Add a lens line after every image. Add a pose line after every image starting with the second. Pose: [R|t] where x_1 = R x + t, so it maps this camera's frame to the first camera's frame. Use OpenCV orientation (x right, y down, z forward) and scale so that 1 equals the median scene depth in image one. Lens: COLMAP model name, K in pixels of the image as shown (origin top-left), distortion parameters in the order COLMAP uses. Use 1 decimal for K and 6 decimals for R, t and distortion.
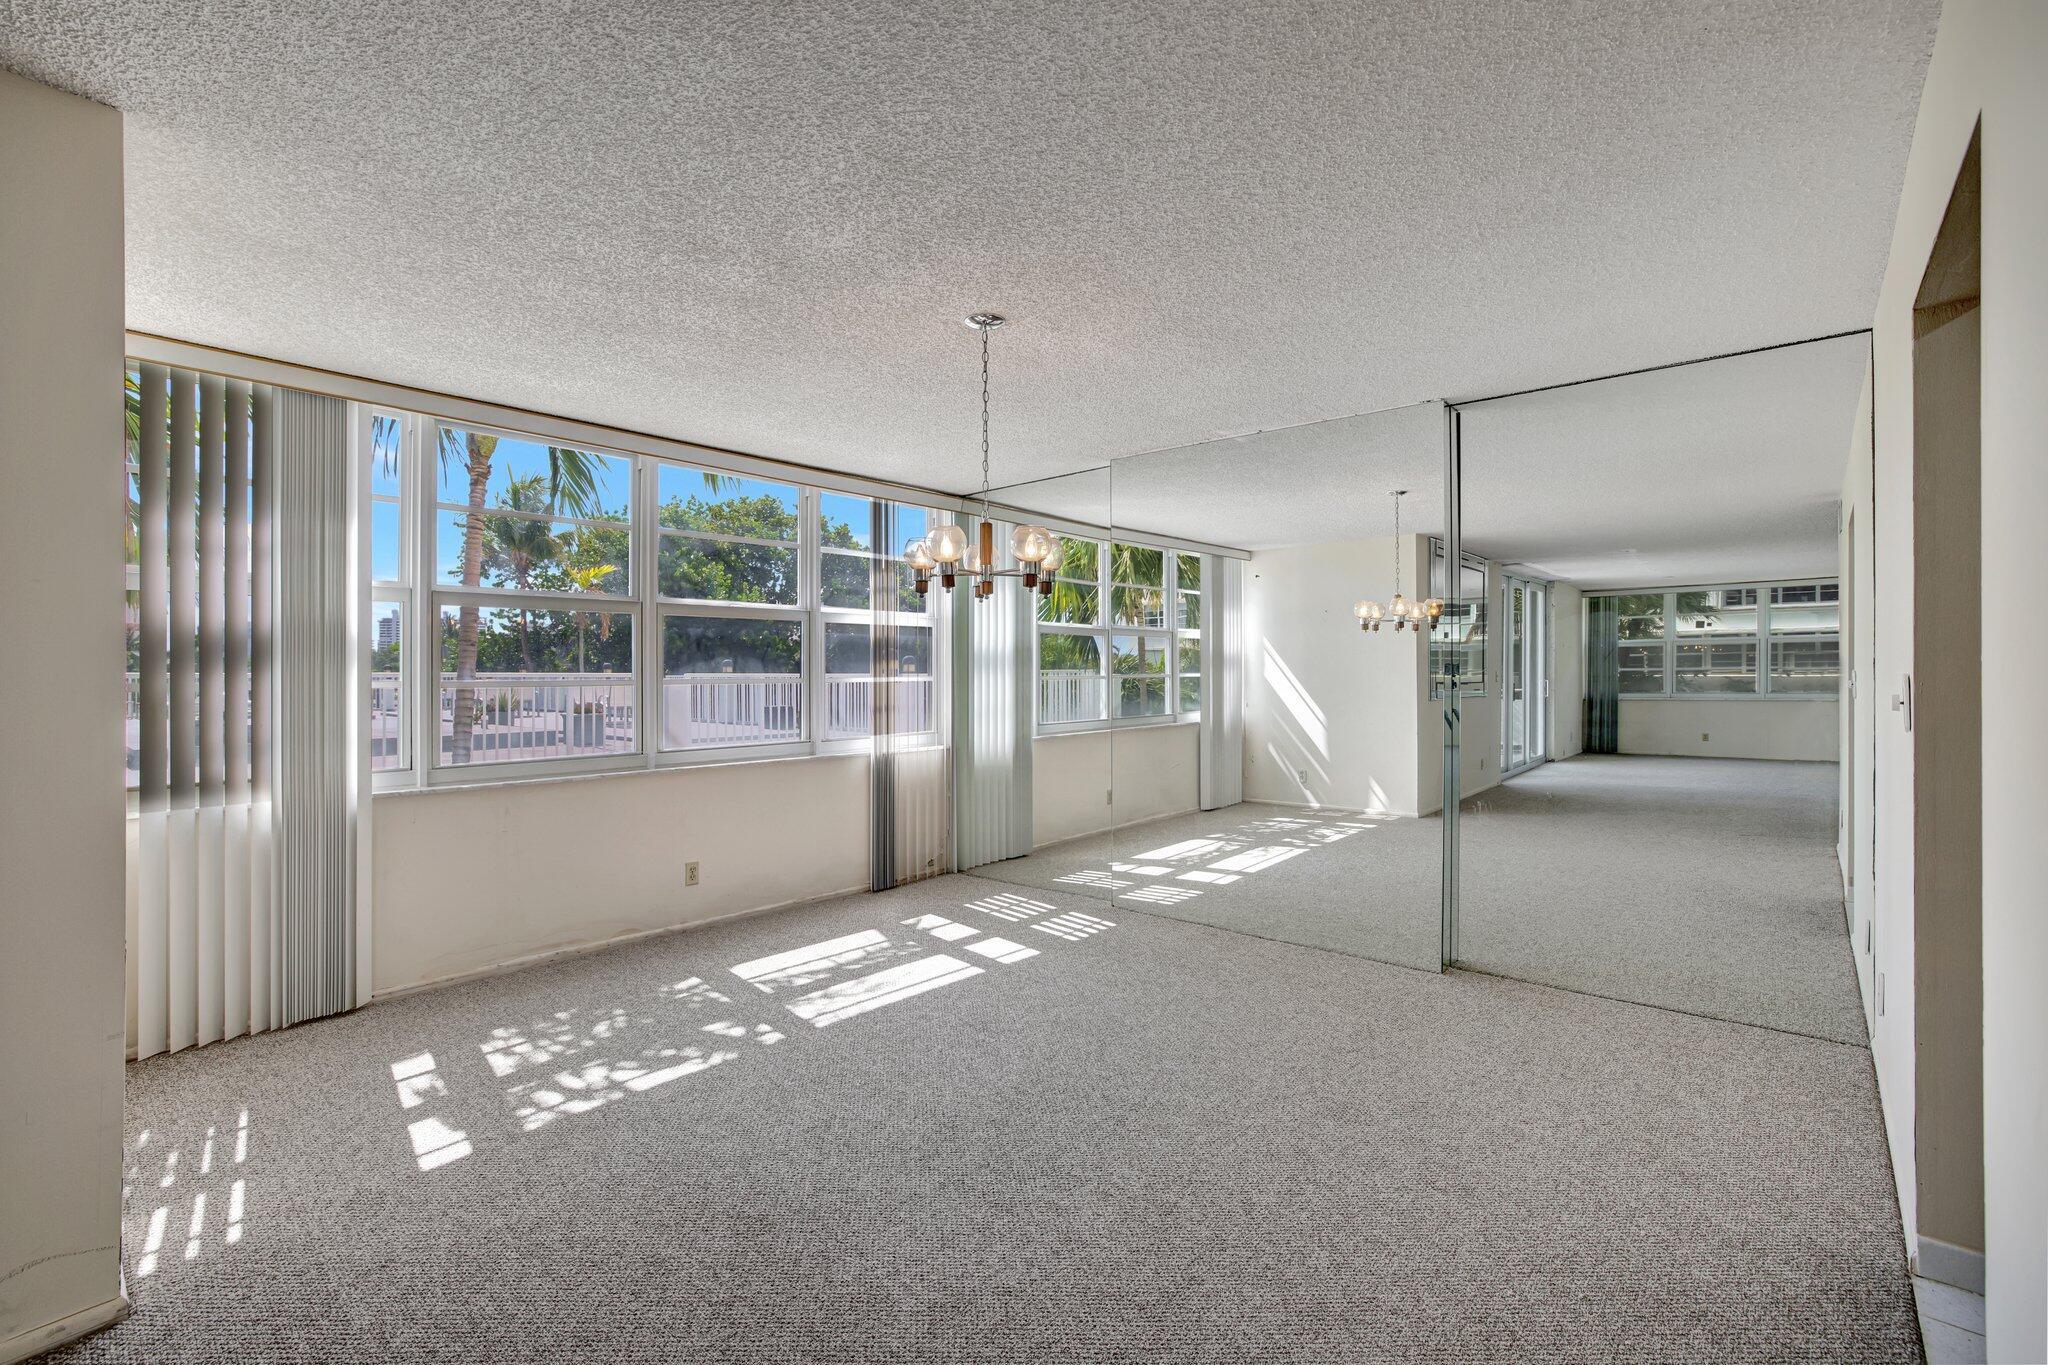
lens RADIAL K [[904.8, 0, 1015.8], [0, 904.8, 667.0], [0, 0, 1]] dist [-0.047407, 0.018647]
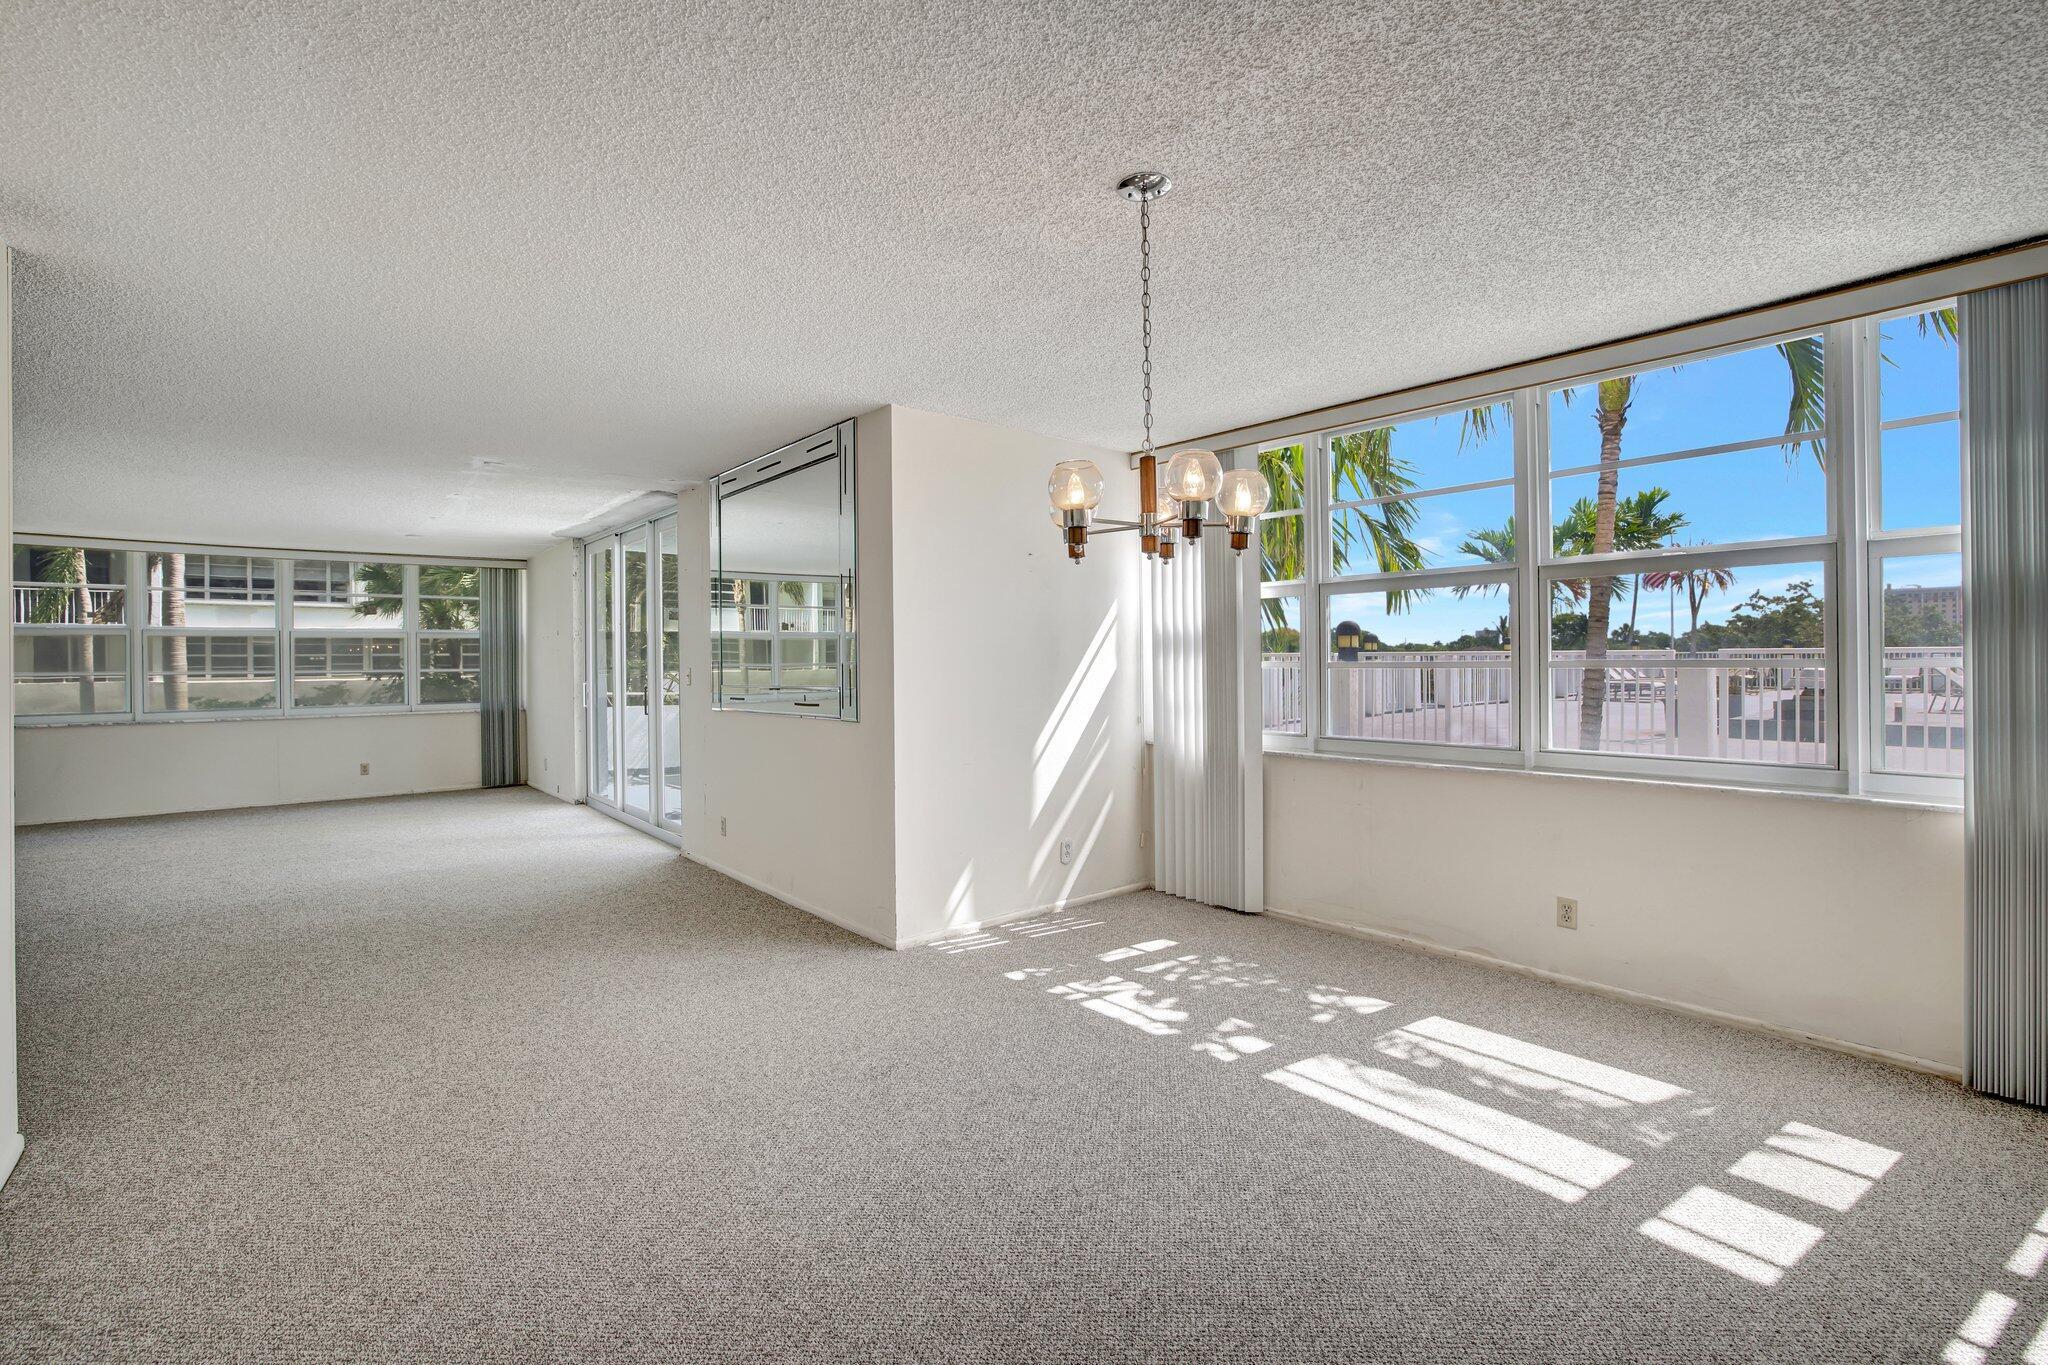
lens RADIAL K [[904.8, 0, 1015.8], [0, 904.8, 667.0], [0, 0, 1]] dist [-0.047407, 0.018647]
pose [[-0.152046, 0.008765, -0.988335, 0.528701], [0.014385, 0.999874, 0.006654, 0.008355], [0.988269, -0.013205, -0.152153, 0.746232]]
